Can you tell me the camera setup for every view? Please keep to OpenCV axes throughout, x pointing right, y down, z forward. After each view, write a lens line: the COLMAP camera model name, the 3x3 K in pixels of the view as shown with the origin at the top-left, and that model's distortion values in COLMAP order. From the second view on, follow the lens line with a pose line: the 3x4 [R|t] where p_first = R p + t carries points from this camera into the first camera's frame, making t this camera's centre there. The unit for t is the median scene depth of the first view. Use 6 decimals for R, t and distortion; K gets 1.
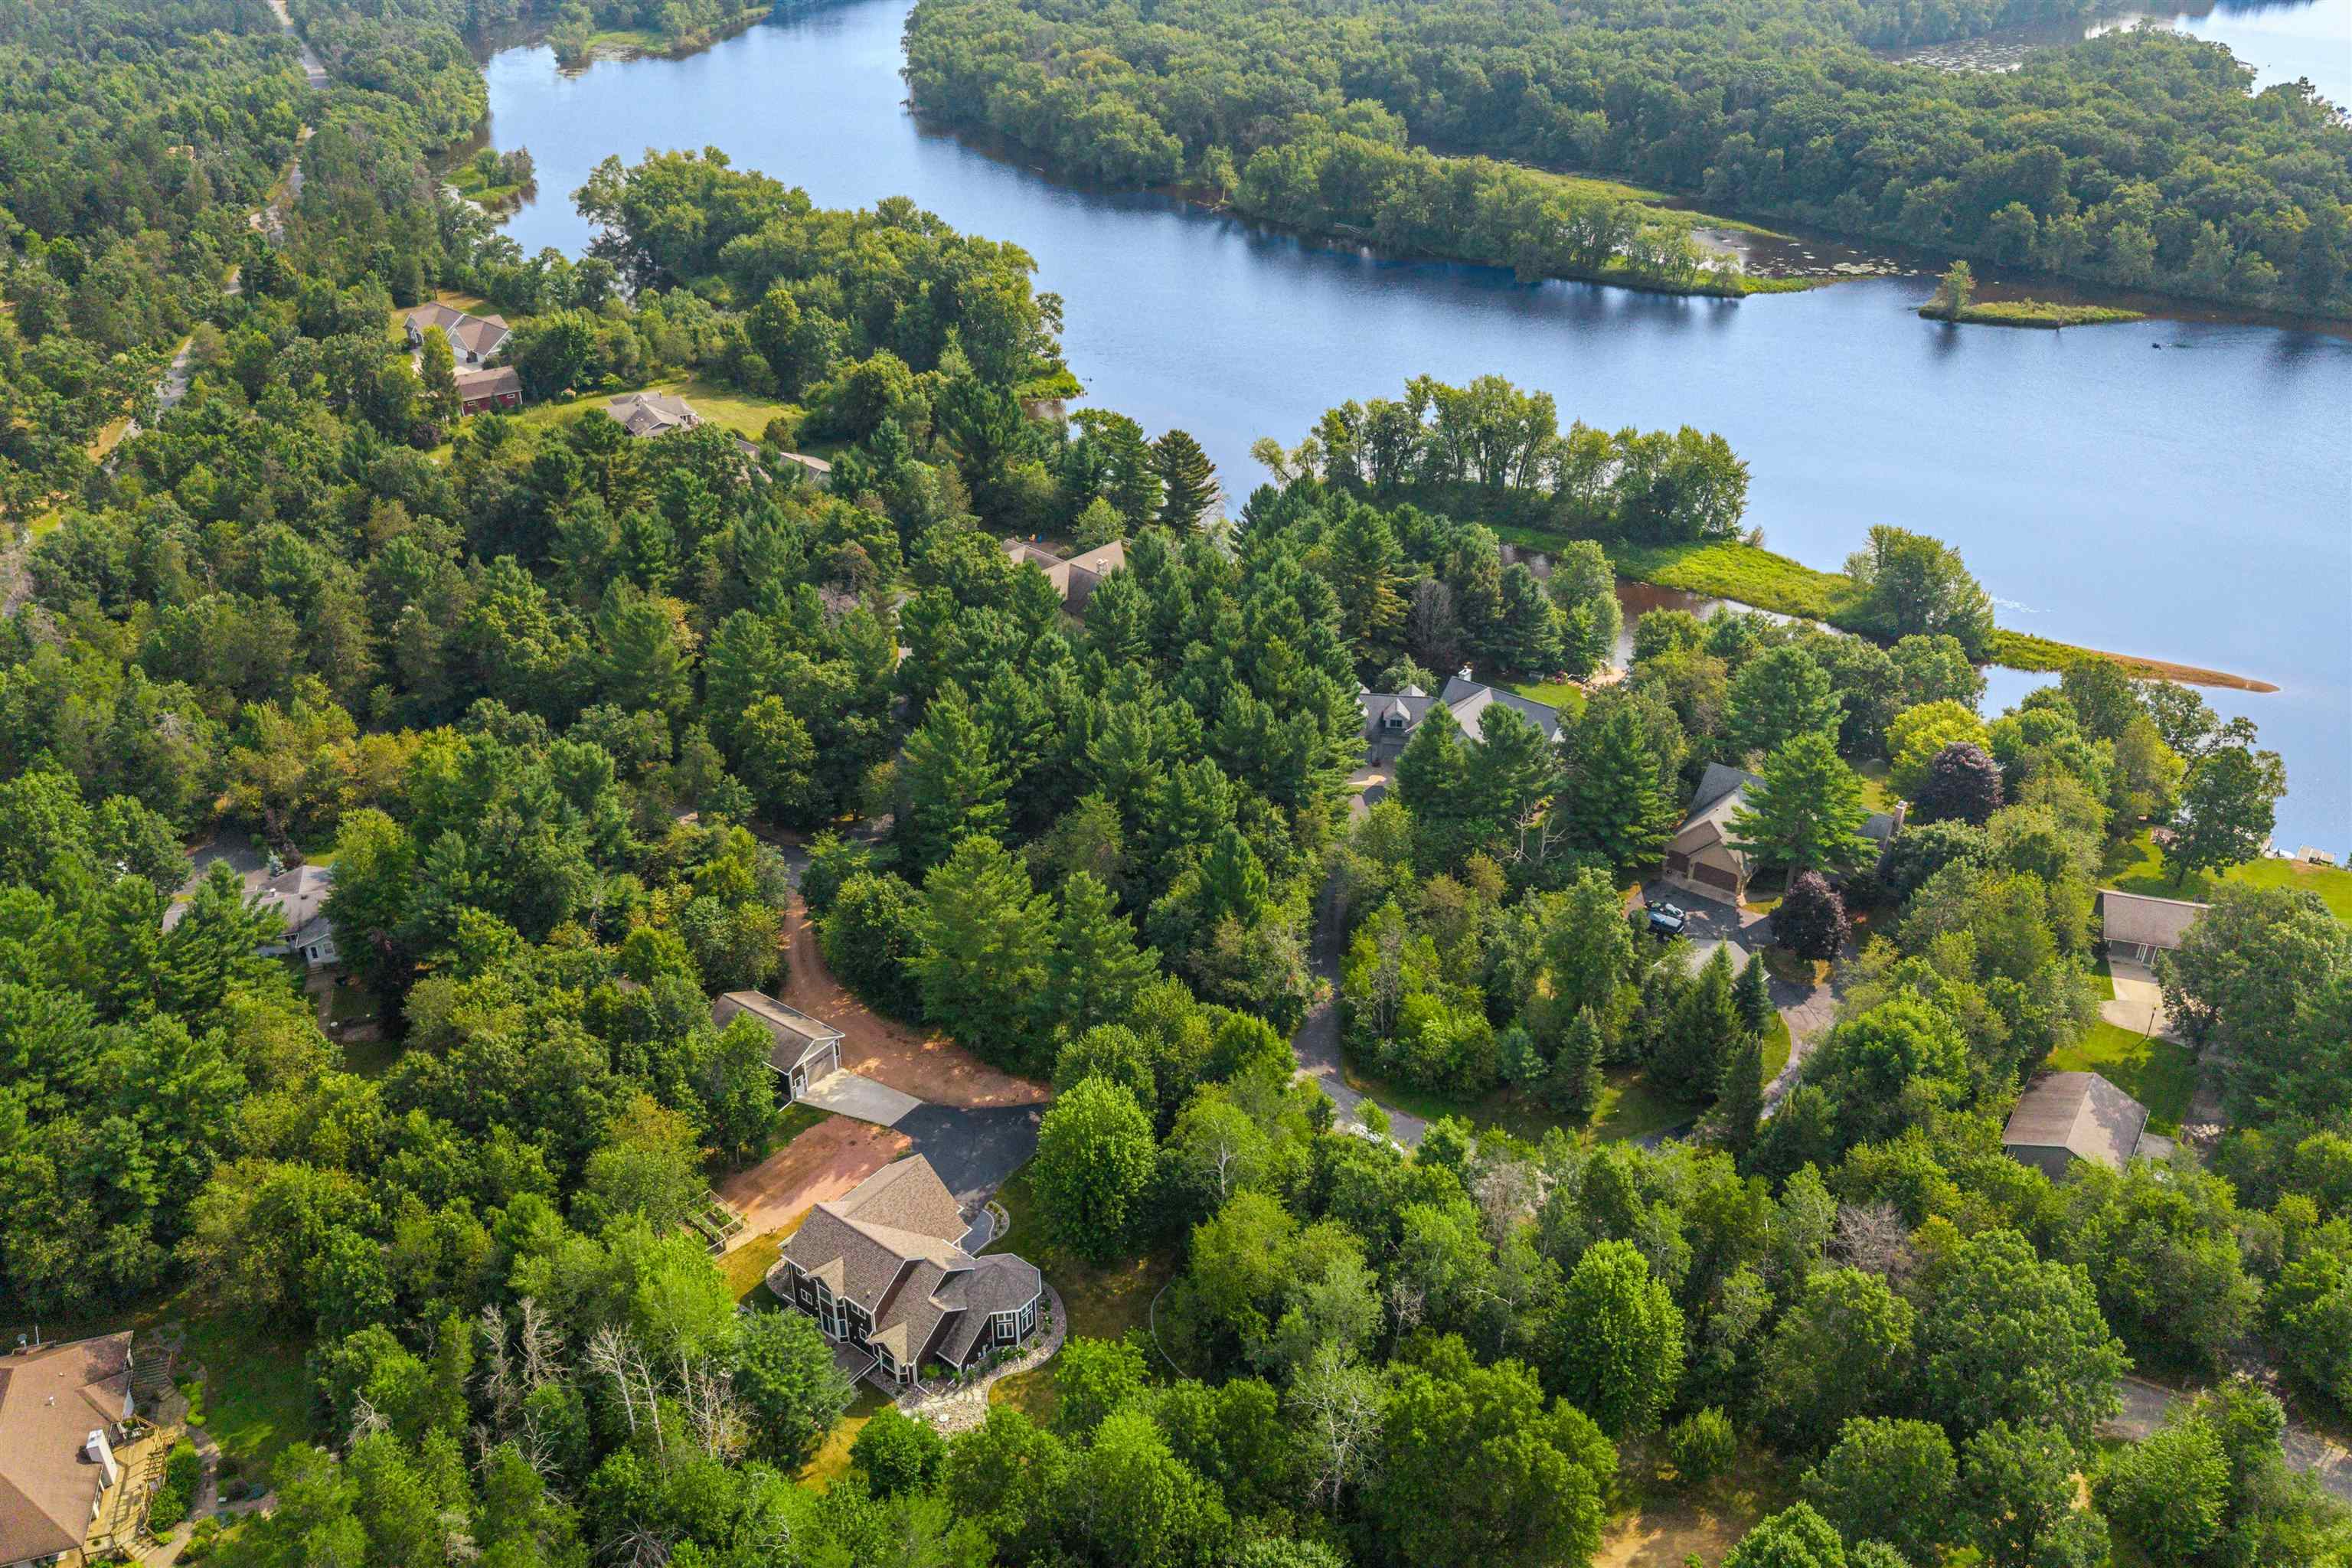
lens RADIAL K [[1683.7, 0, 1176.0], [0, 1683.7, 784.0], [0, 0, 1]] dist [-0.013911, -0.002753]
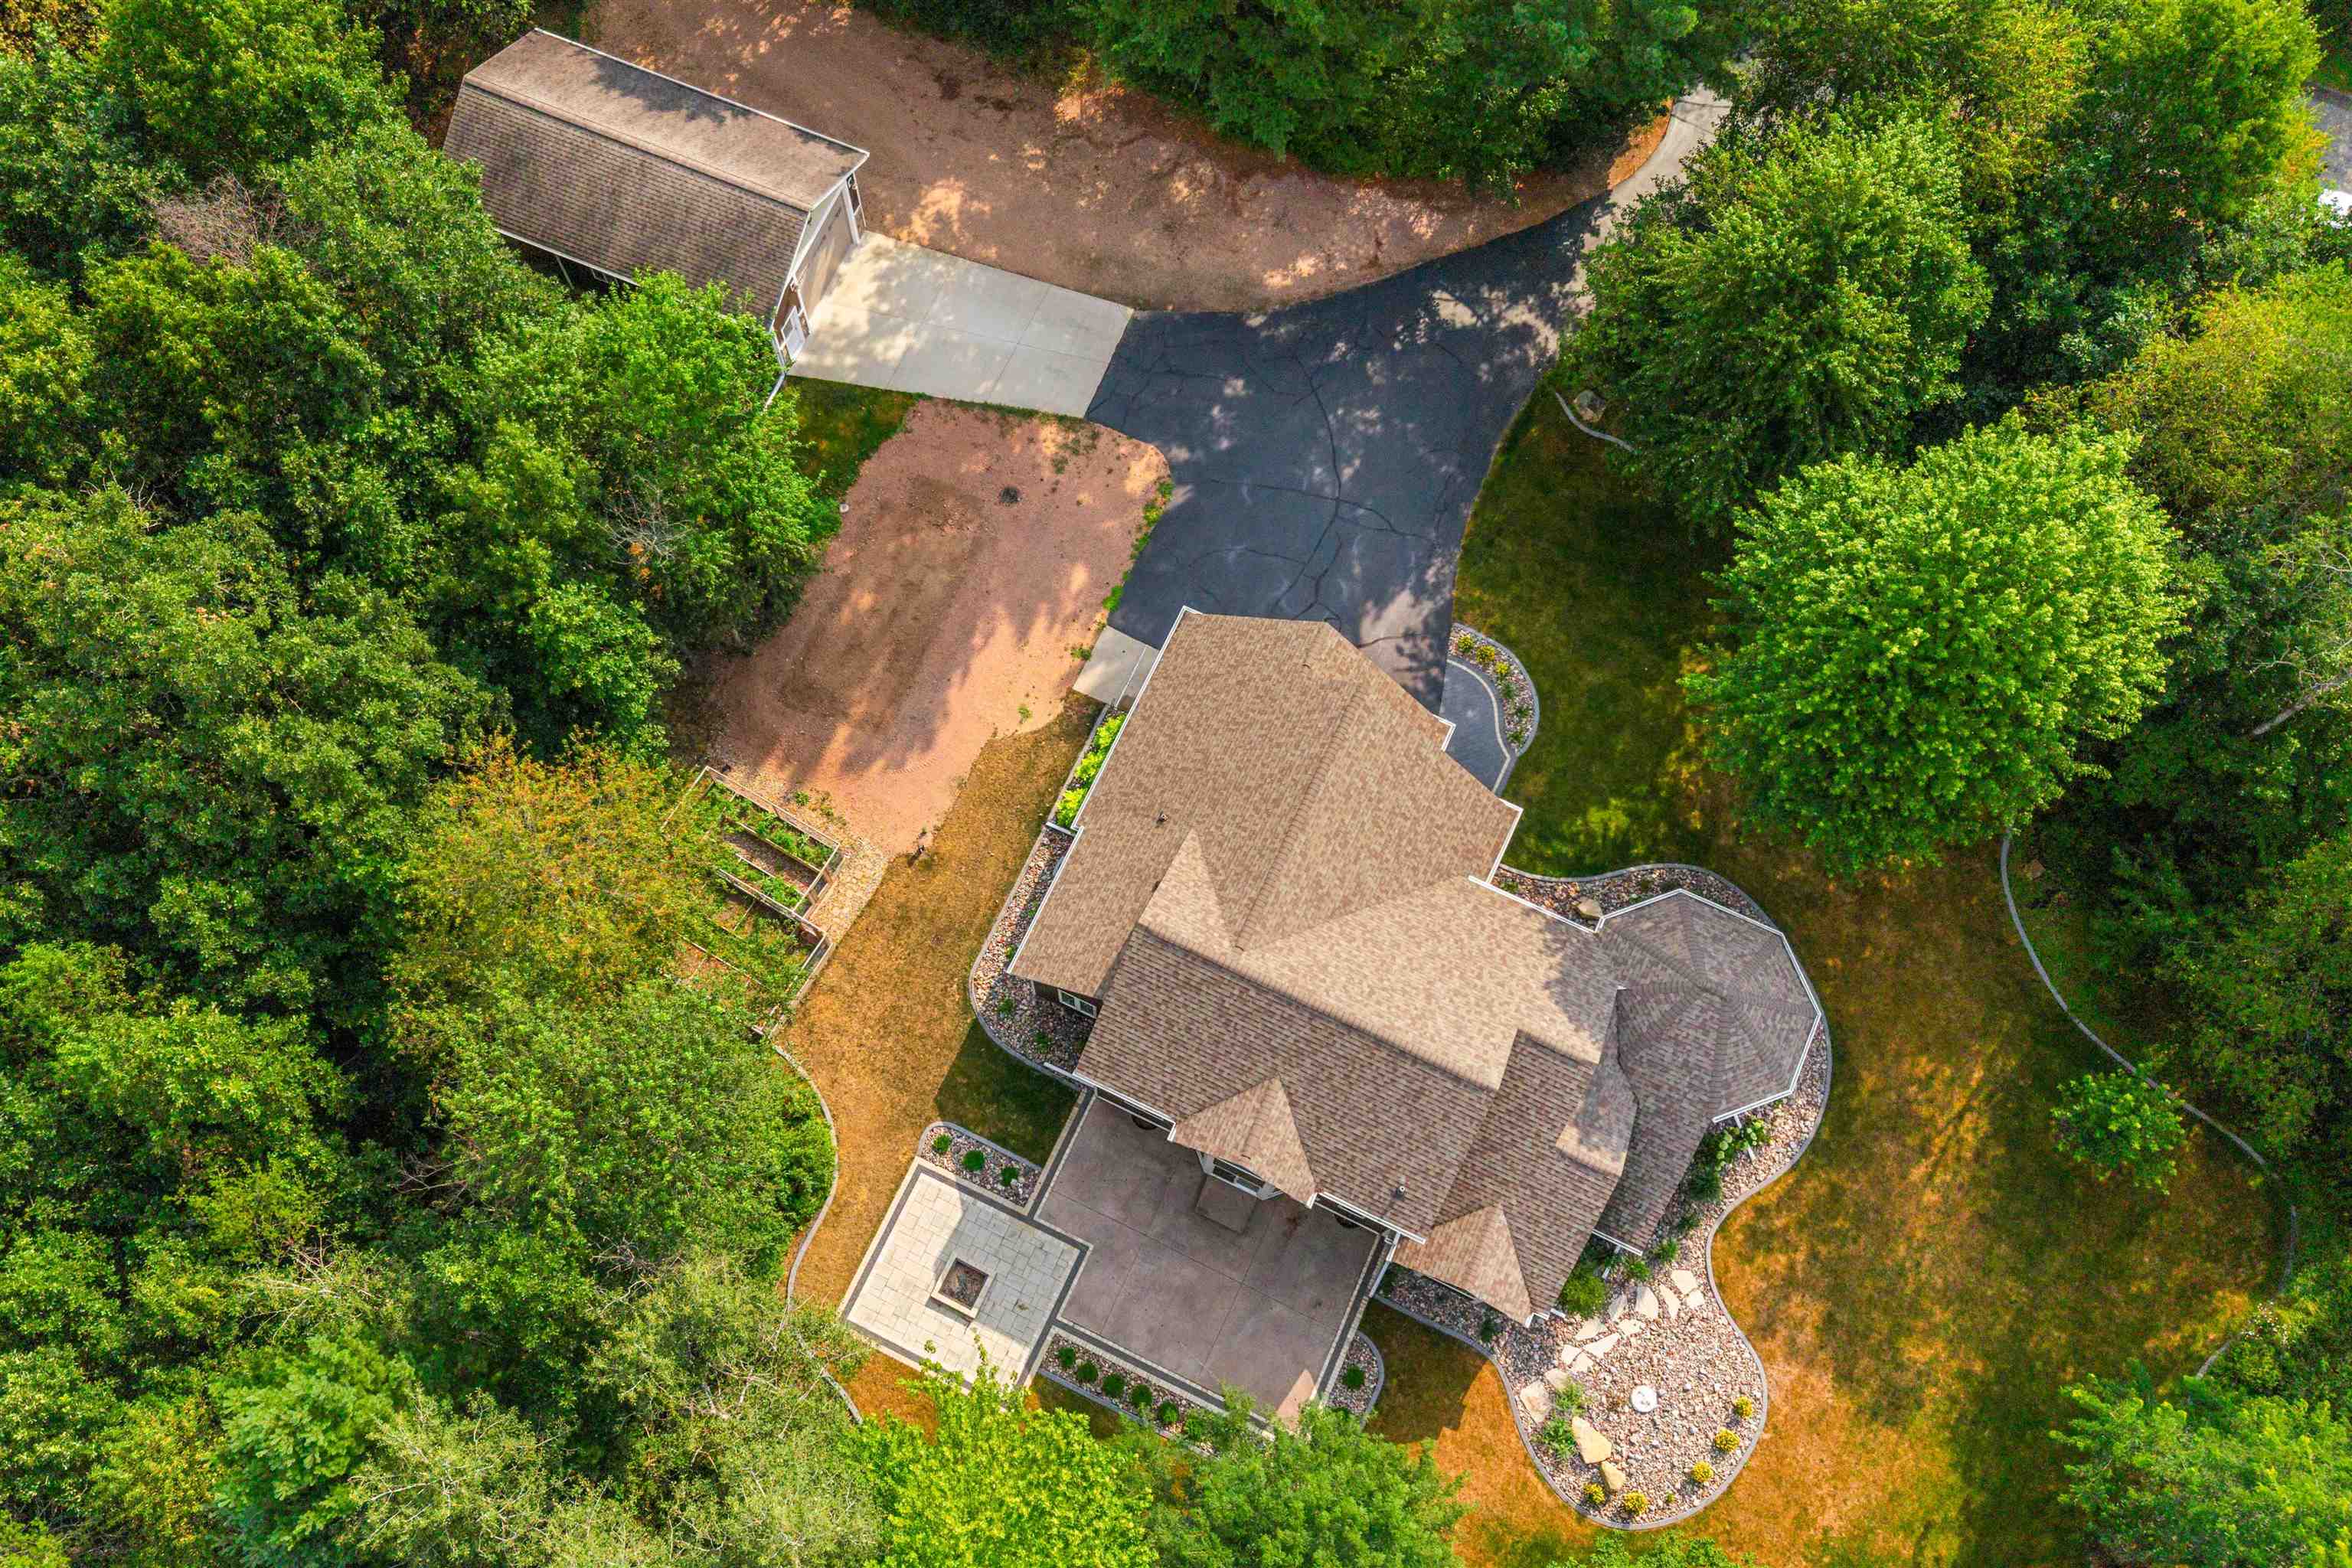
lens RADIAL K [[1800.6, 0, 1165.2], [0, 1800.6, 773.5], [0, 0, 1]] dist [0.055521, -0.108850]
pose [[0.977526, -0.199006, 0.069562, -0.189486], [0.097070, 0.717803, 0.689446, -0.009437], [-0.187136, -0.667200, 0.720989, 0.639998]]
